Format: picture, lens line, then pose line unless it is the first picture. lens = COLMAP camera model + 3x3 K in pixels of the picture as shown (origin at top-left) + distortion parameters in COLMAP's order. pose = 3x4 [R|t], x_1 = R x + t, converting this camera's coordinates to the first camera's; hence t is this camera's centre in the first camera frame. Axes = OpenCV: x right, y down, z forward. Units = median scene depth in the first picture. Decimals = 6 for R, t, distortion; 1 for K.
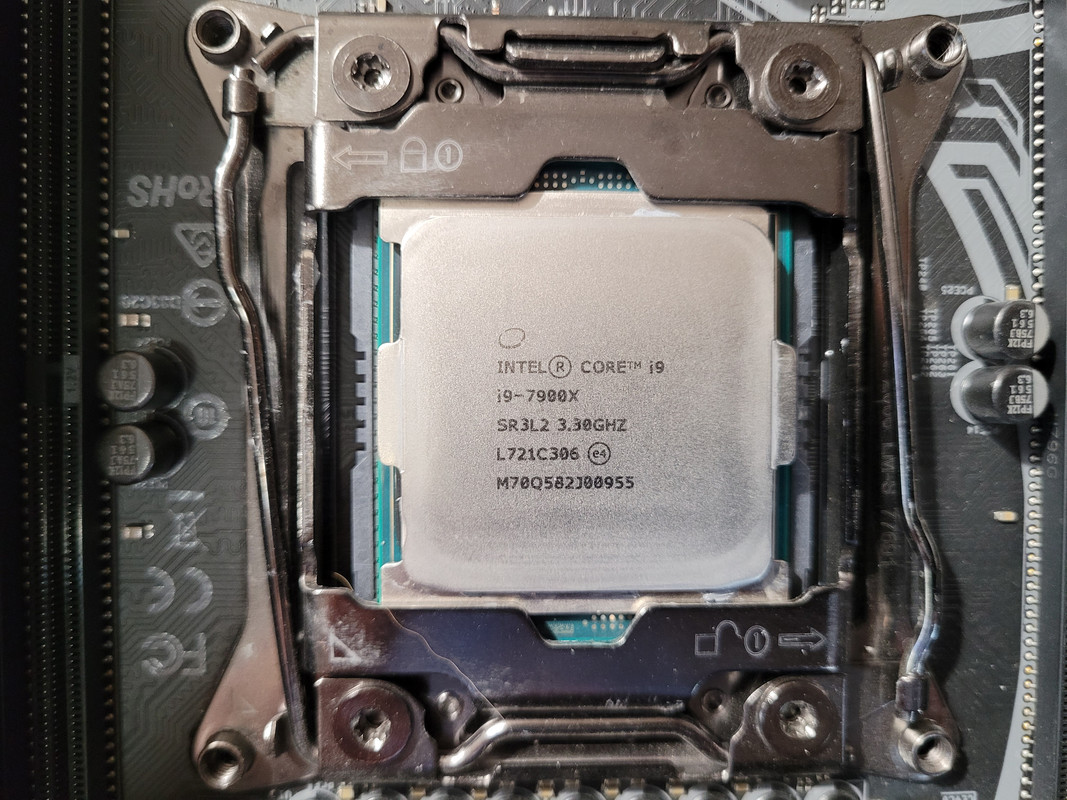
lens RADIAL K [[853.1, 0, 537.4], [0, 853.1, 397.4], [0, 0, 1]] dist [-0.079317, -0.002297]
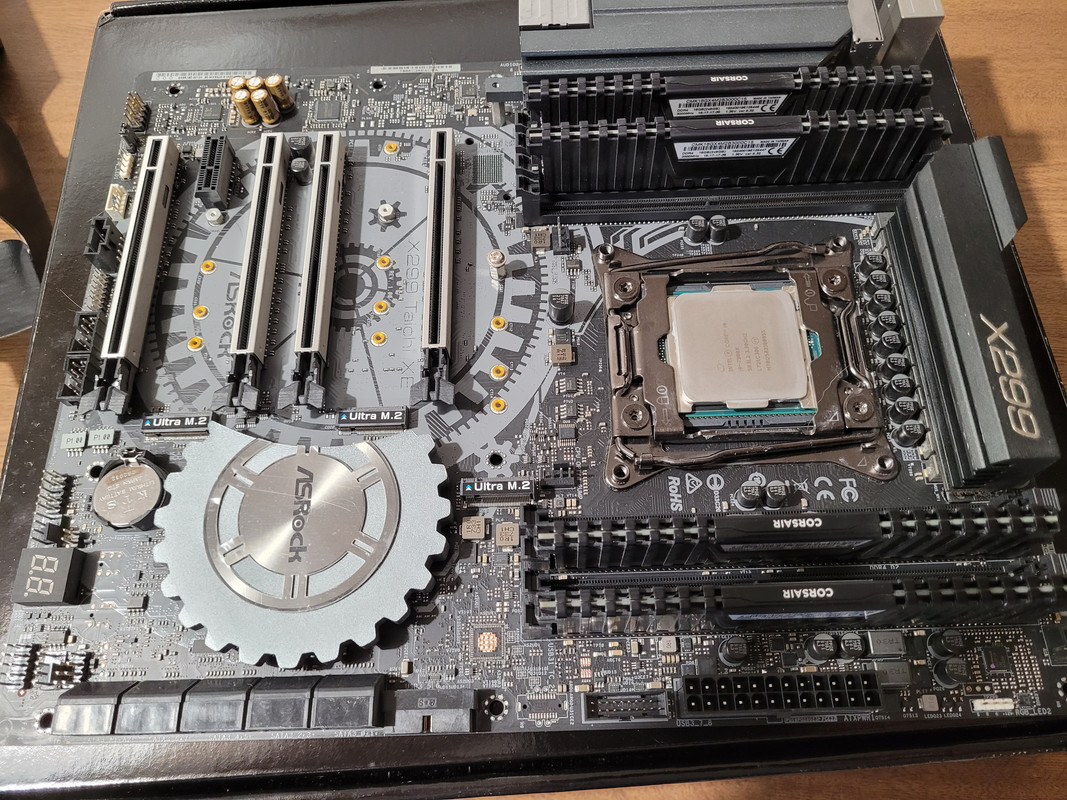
lens RADIAL K [[832.7, 0, 533.5], [0, 832.7, 400.0], [0, 0, 1]] dist [-0.002620, -0.001383]
pose [[-0.028694, -0.928322, 0.370667, -1.126846], [0.997626, -0.049817, -0.047537, -0.556479], [0.062595, 0.368423, 0.927548, -1.634914]]
